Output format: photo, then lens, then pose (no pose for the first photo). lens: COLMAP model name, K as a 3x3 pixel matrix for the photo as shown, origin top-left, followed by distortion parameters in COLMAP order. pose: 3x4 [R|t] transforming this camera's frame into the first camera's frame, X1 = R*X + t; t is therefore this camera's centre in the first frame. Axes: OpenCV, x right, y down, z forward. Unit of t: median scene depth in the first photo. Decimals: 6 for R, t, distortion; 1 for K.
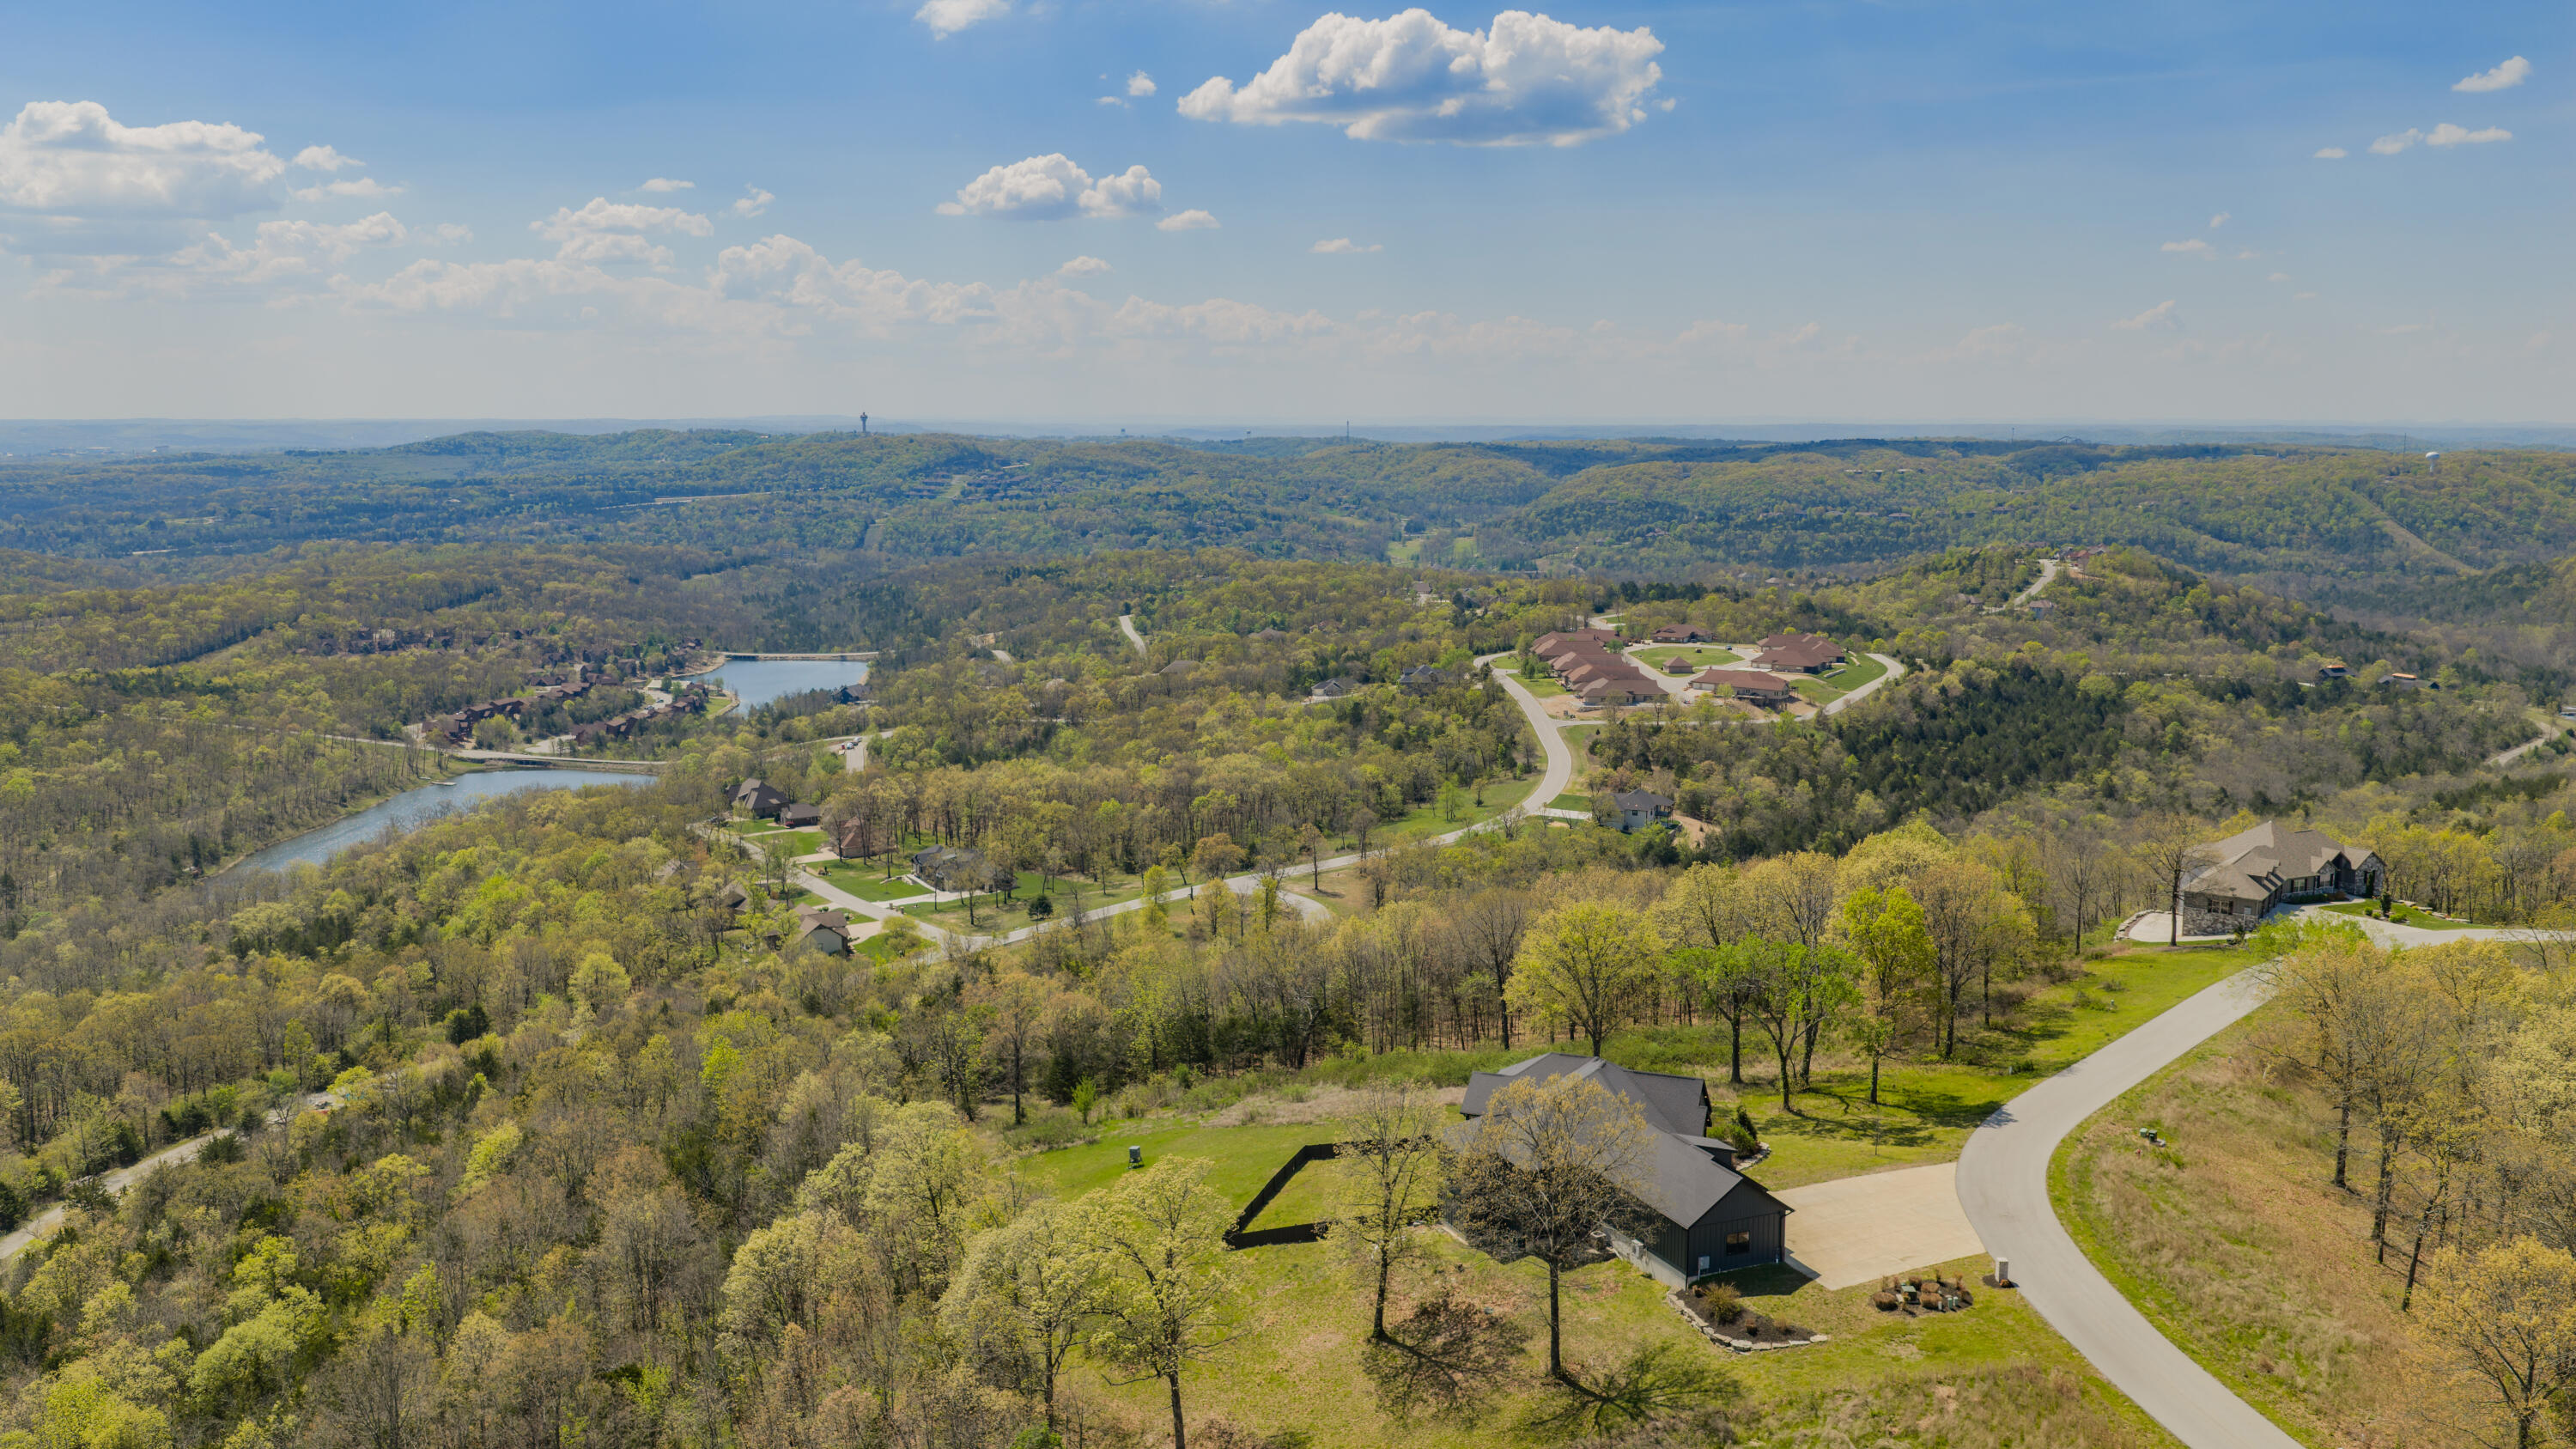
lens RADIAL K [[2115.7, 0, 1293.0], [0, 2115.7, 723.7], [0, 0, 1]] dist [0.006736, -0.029036]
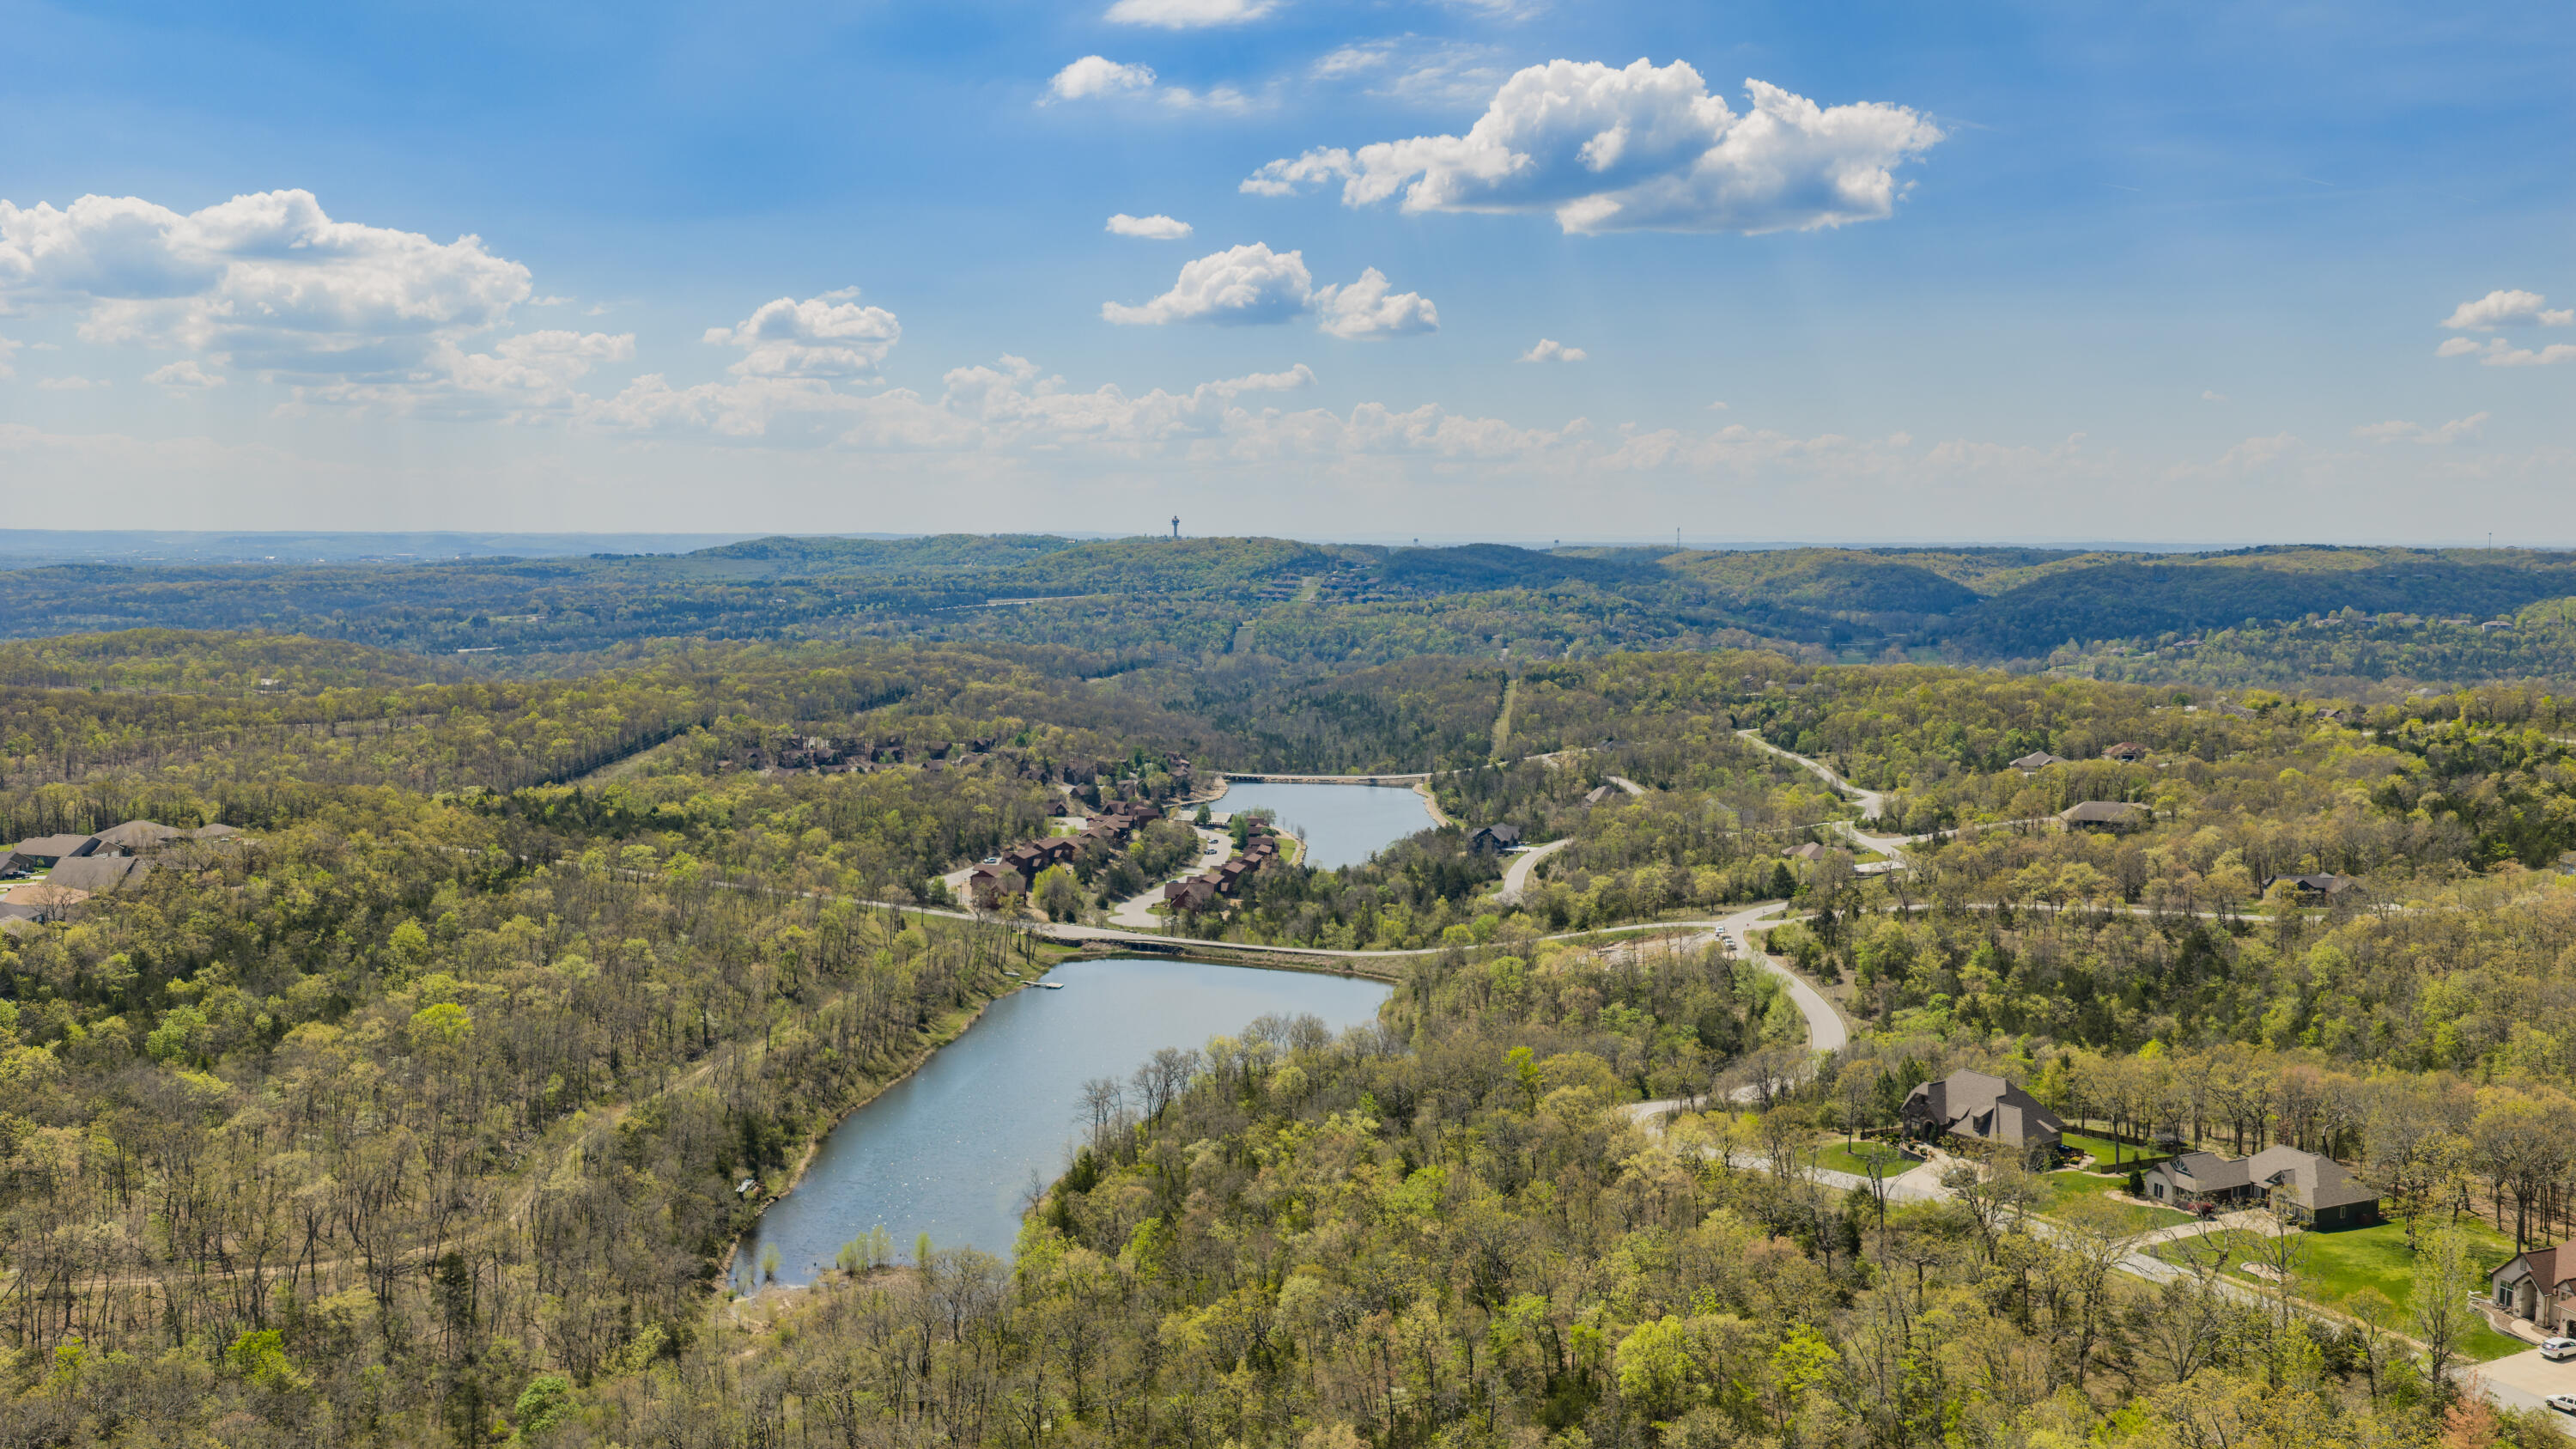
lens RADIAL K [[2115.7, 0, 1298.9], [0, 2115.7, 731.1], [0, 0, 1]] dist [0.006736, -0.029036]
pose [[0.994080, 0.013323, -0.107834, -0.092310], [-0.018916, 0.998519, -0.051011, -0.005715], [0.106995, 0.052749, 0.992859, 0.135692]]
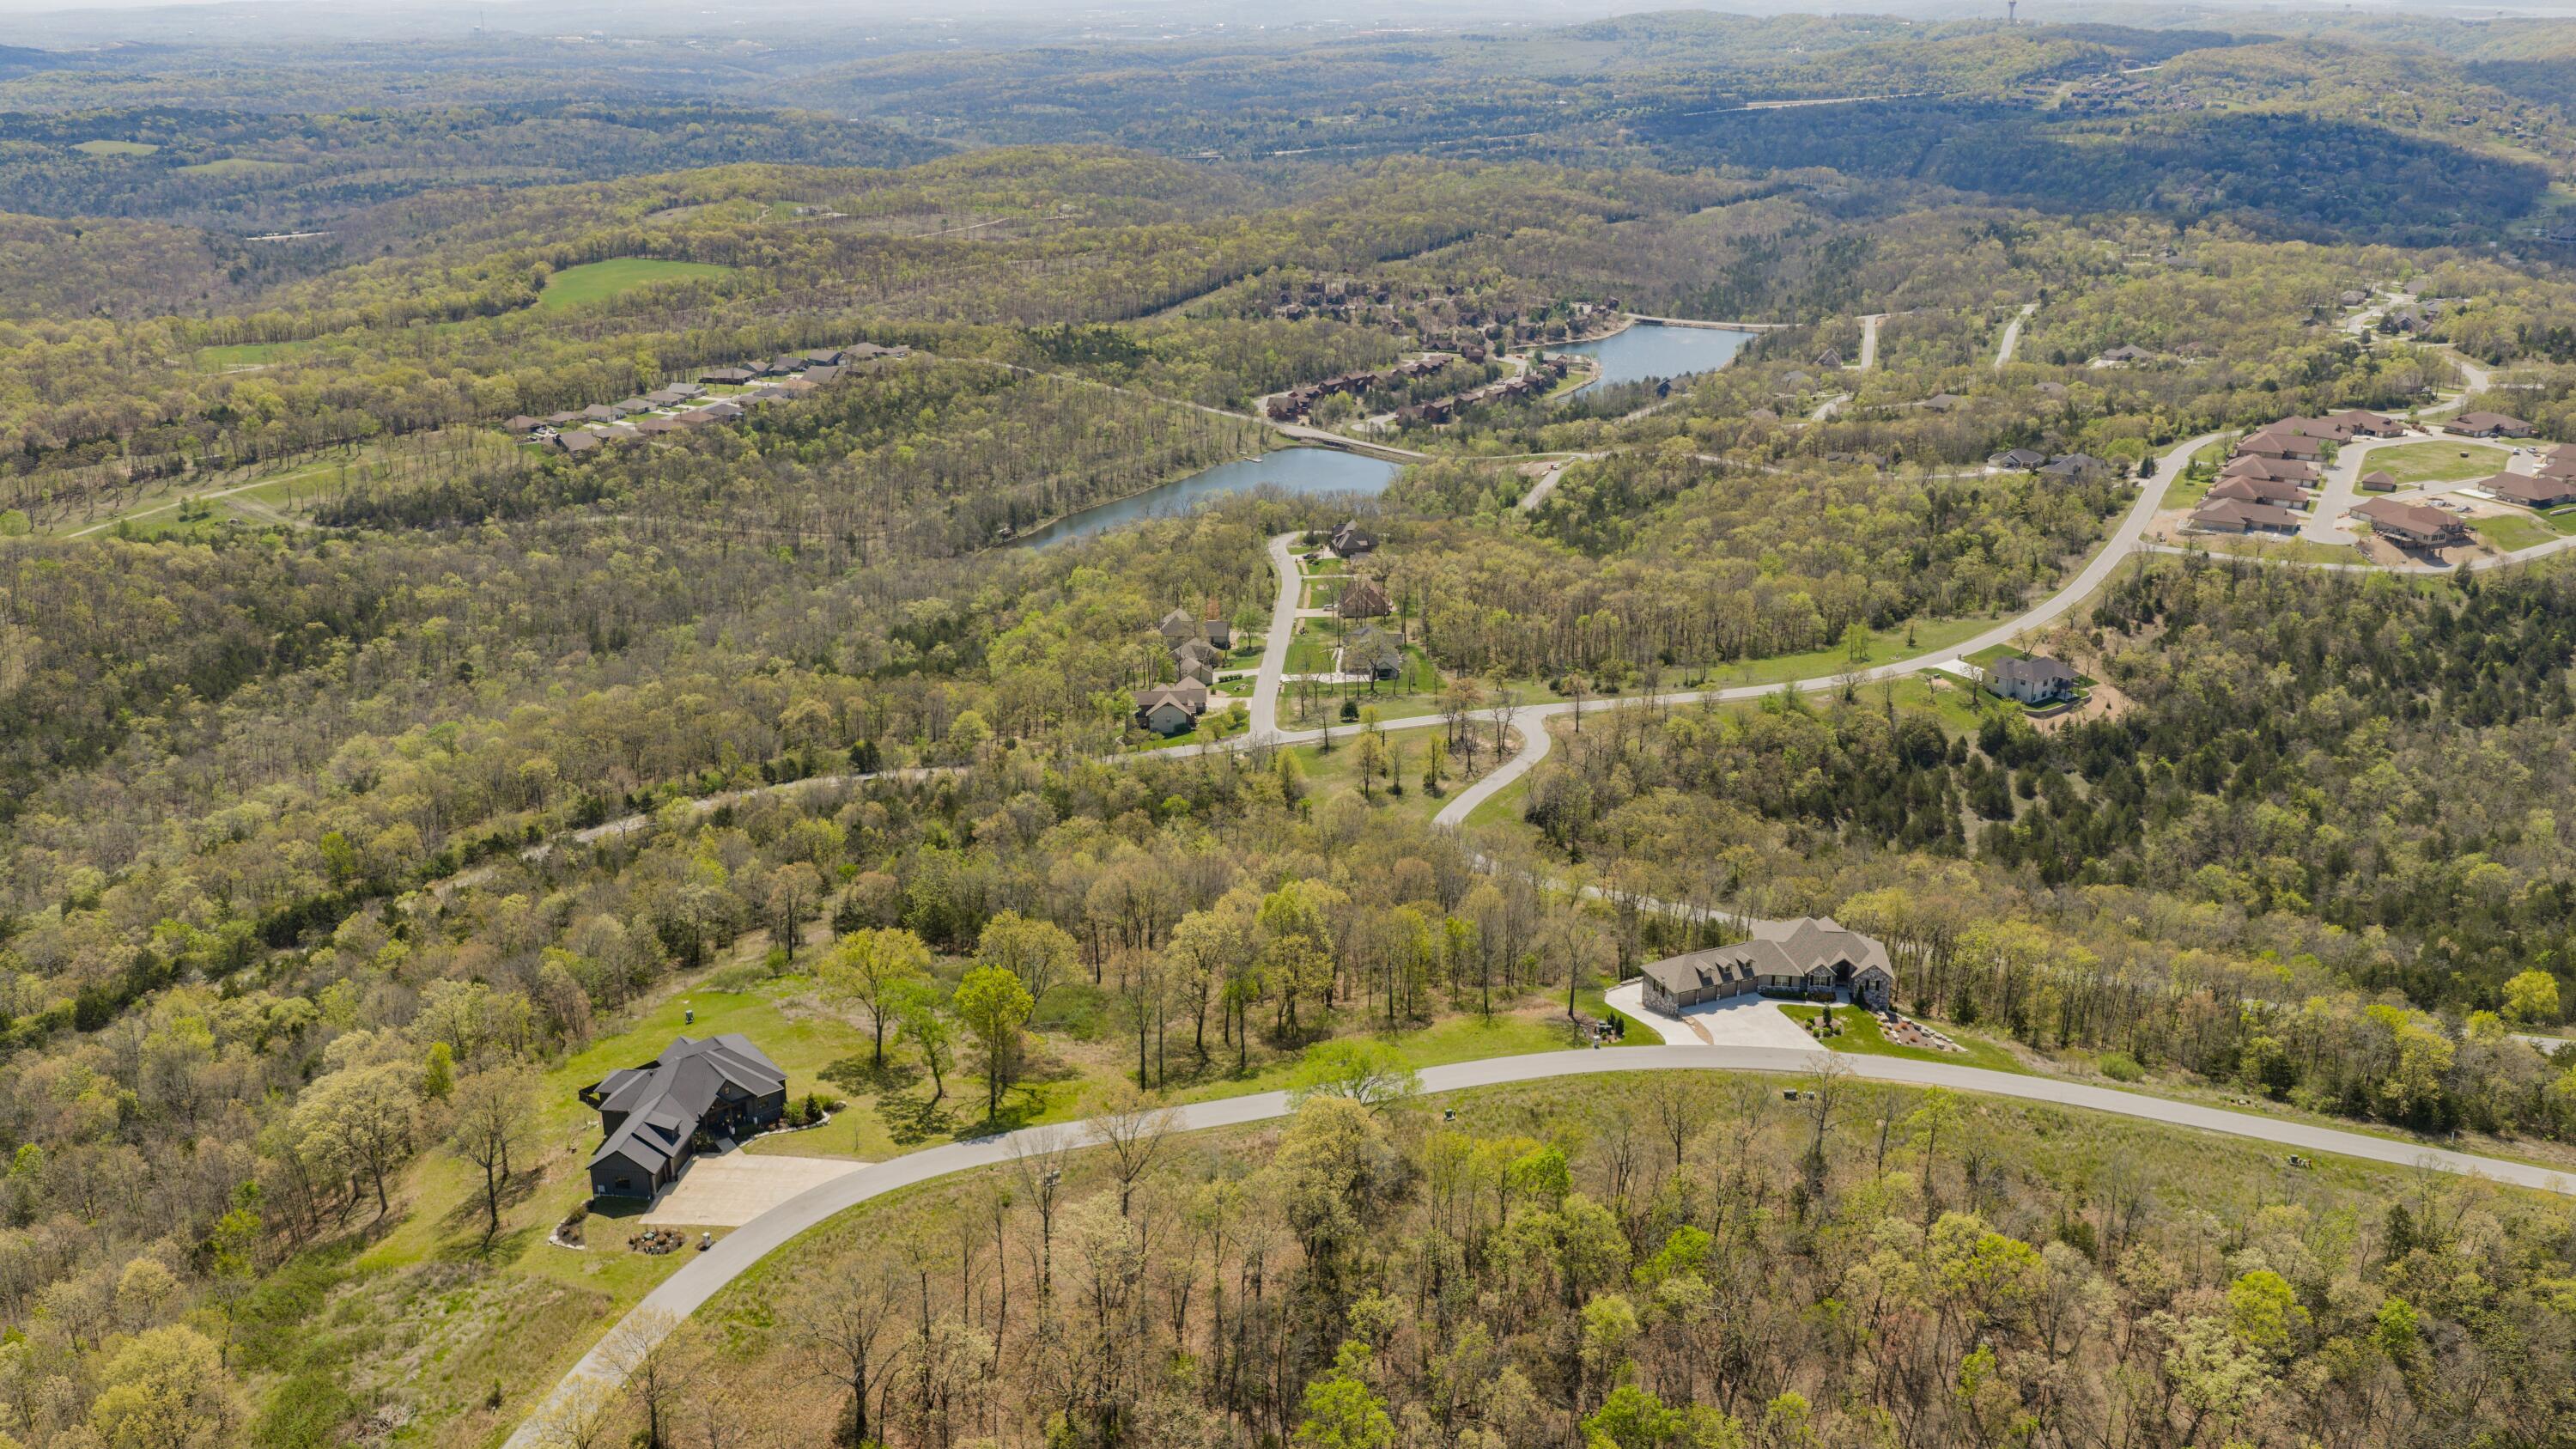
lens RADIAL K [[2115.7, 0, 1290.3], [0, 2115.7, 715.7], [0, 0, 1]] dist [0.006736, -0.029036]
pose [[0.854164, 0.164929, -0.493155, 0.081764], [-0.065942, 0.975068, 0.211884, -0.030531], [0.515805, -0.148464, 0.843744, -0.006911]]
